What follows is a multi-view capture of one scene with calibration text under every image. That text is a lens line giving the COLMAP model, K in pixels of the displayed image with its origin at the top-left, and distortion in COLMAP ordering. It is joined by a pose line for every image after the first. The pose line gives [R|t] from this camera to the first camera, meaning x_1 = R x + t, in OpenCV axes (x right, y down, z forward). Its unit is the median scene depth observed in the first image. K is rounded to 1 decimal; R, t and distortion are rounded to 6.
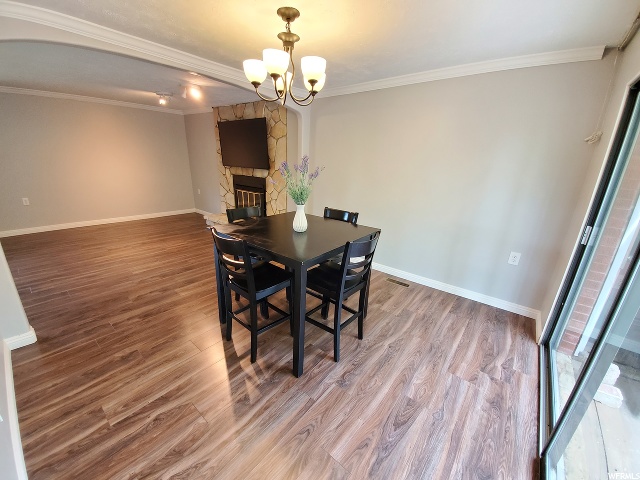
lens RADIAL K [[253.7, 0, 317.8], [0, 253.7, 241.0], [0, 0, 1]] dist [0.002387, -0.009502]
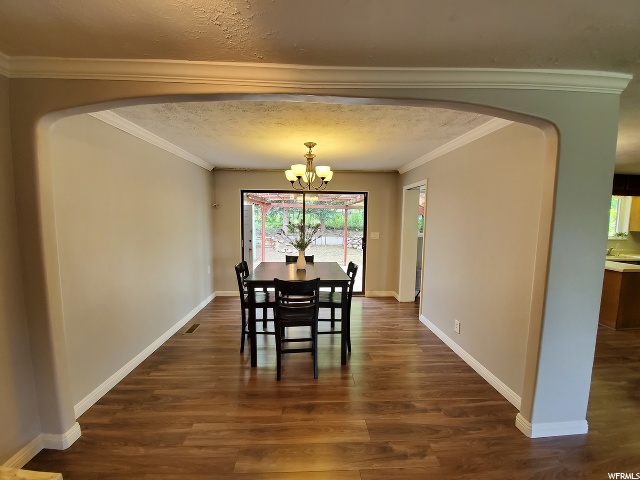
lens RADIAL K [[253.7, 0, 316.0], [0, 253.7, 240.7], [0, 0, 1]] dist [0.002387, -0.009502]
pose [[-0.664162, -0.111983, 0.739154, -0.565797], [0.191200, 0.930390, 0.312757, -0.302166], [-0.722725, 0.349048, -0.596519, 0.835228]]
